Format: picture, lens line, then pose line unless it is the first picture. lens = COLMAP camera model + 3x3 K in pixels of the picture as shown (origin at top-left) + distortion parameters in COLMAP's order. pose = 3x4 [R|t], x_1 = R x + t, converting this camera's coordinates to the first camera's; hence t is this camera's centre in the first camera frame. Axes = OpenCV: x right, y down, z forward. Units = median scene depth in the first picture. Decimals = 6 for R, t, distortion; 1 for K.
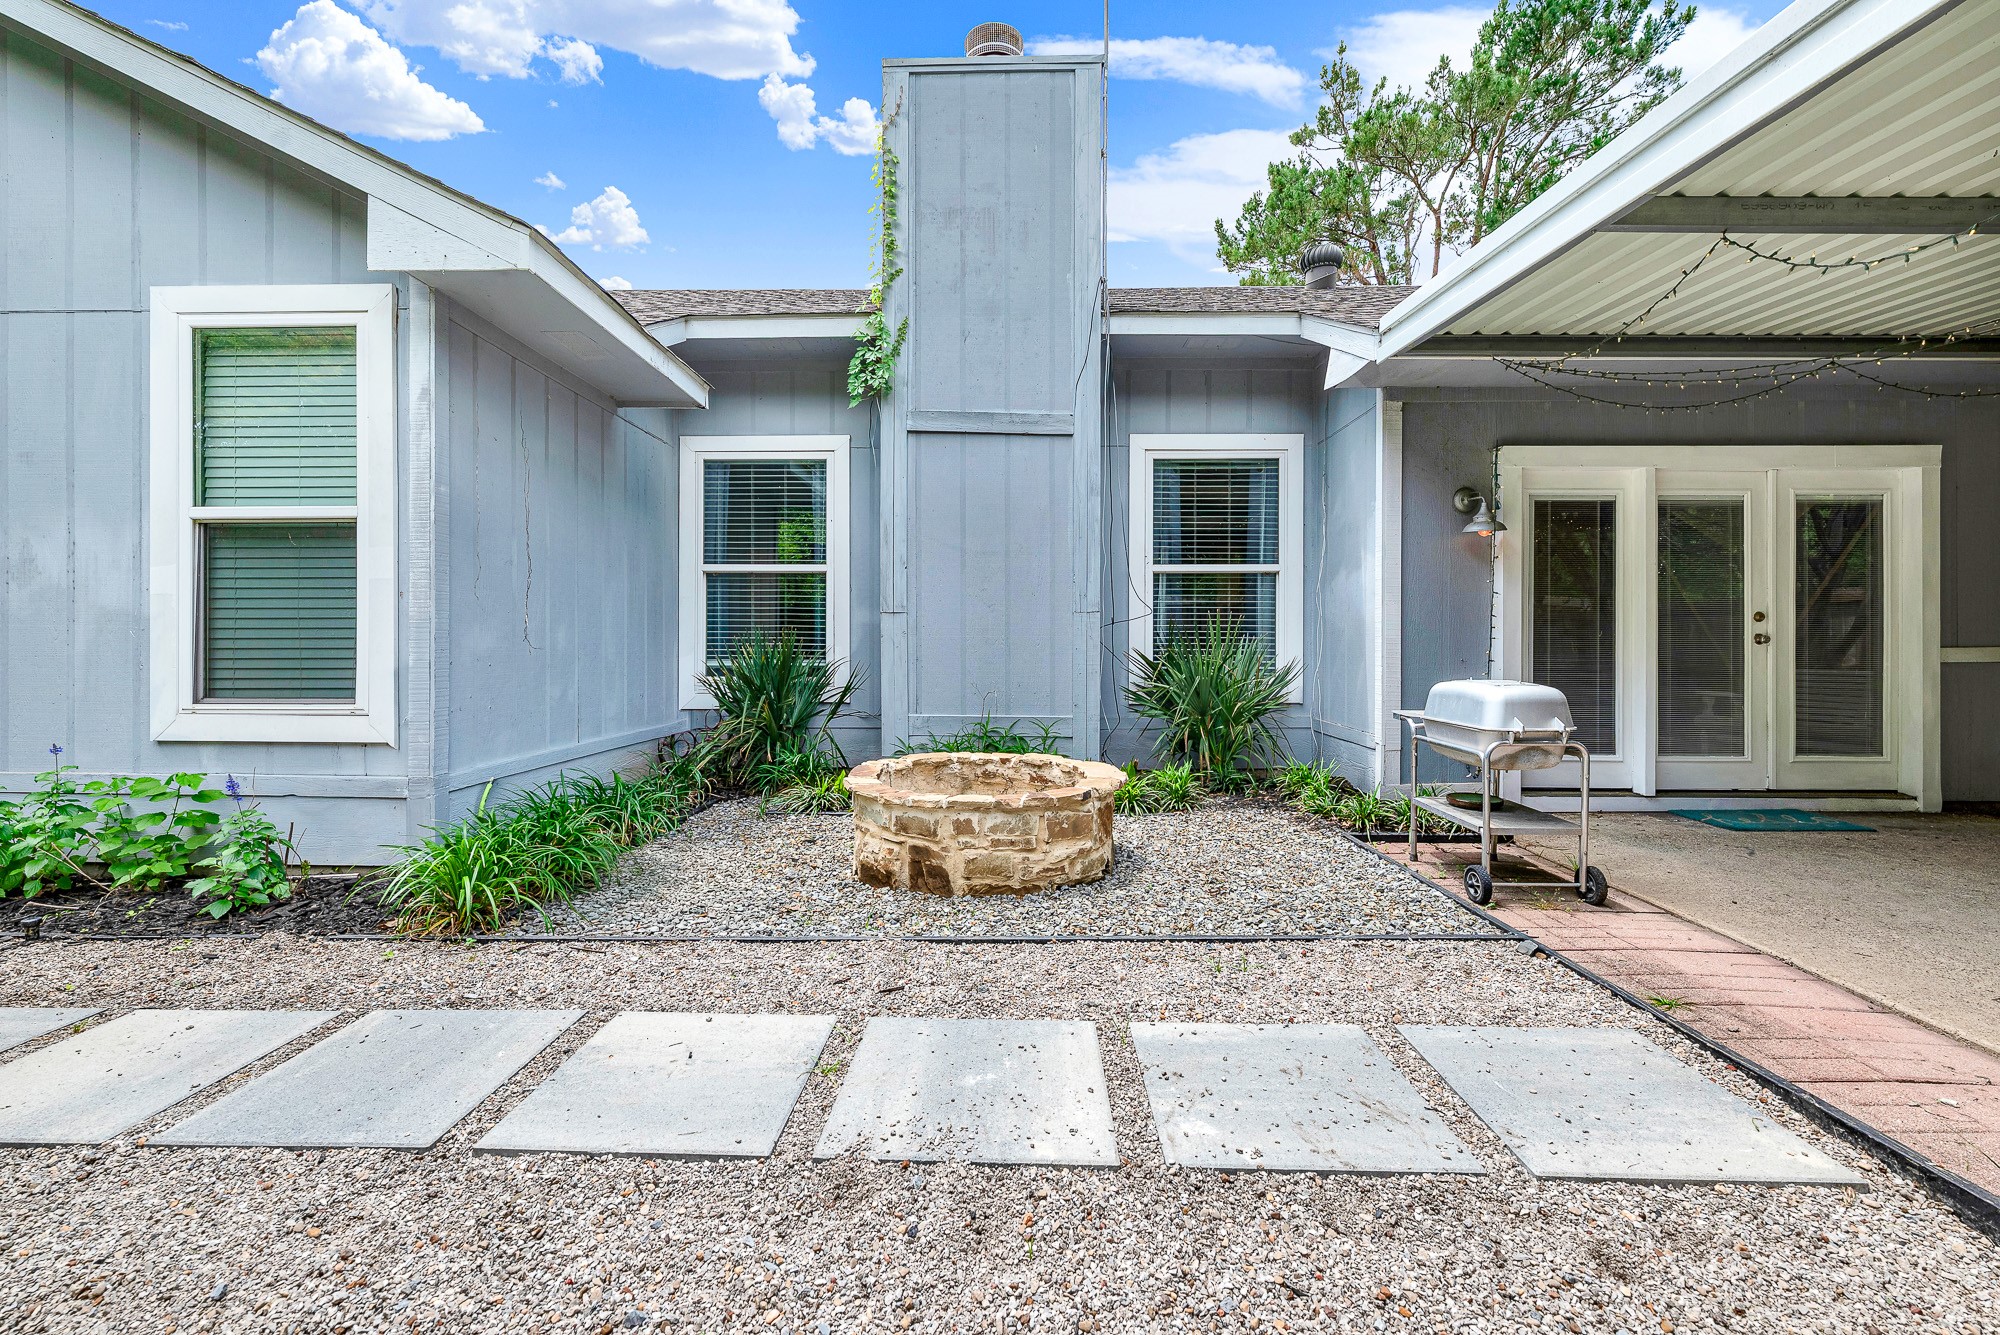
lens RADIAL K [[817.4, 0, 995.8], [0, 817.4, 637.3], [0, 0, 1]] dist [-0.001782, -0.000201]
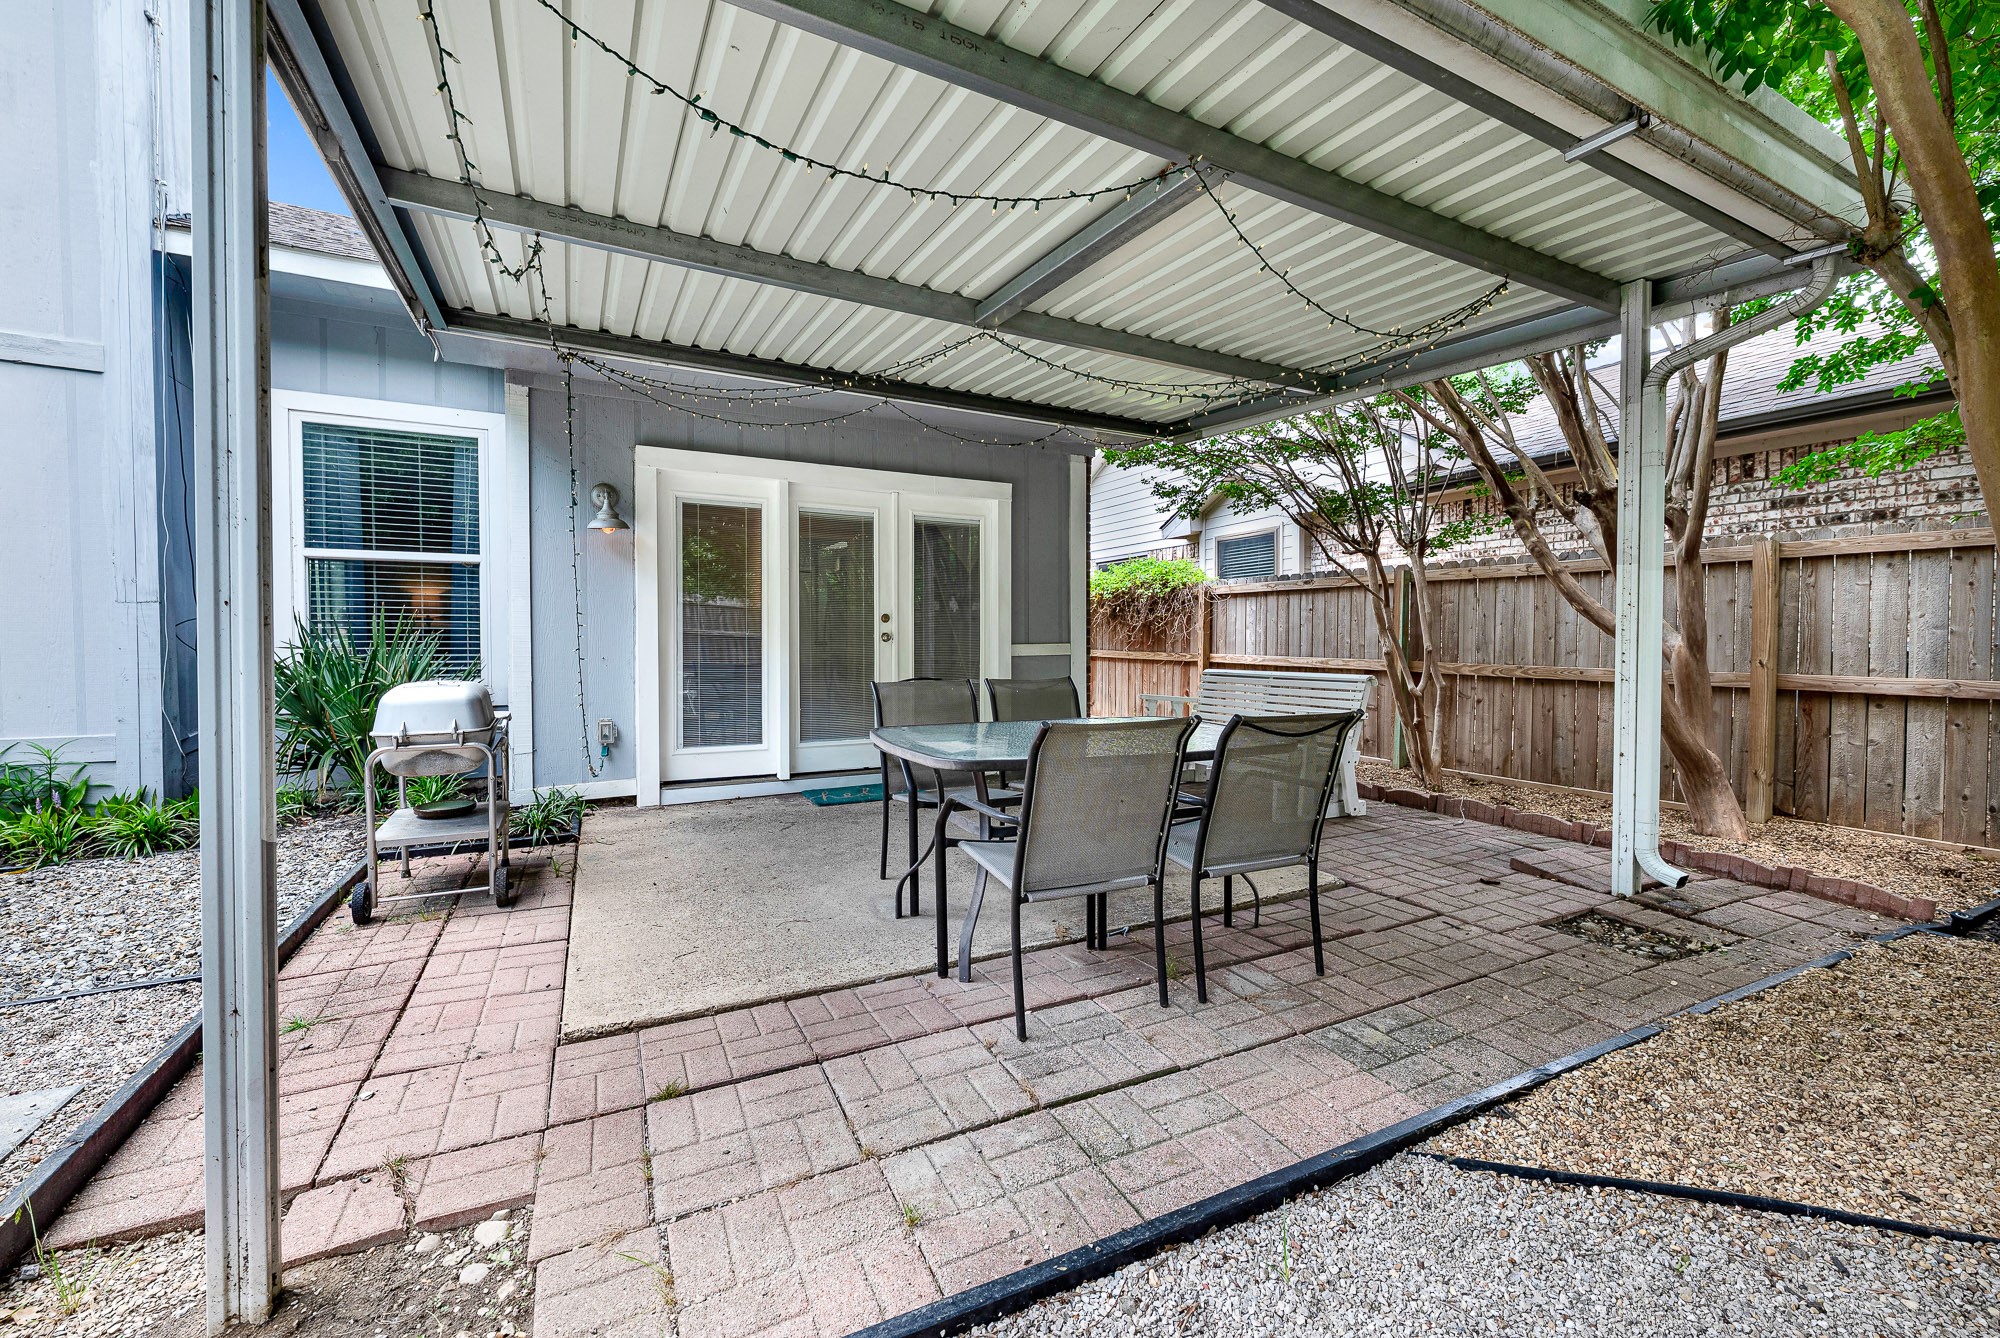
lens RADIAL K [[817.4, 0, 995.8], [0, 817.4, 638.8], [0, 0, 1]] dist [-0.001782, -0.000201]
pose [[0.870758, 0.000292, 0.491711, 0.500079], [-0.000899, 0.999999, 0.000999, 0.003038], [-0.491710, -0.001313, 0.870758, -0.093971]]
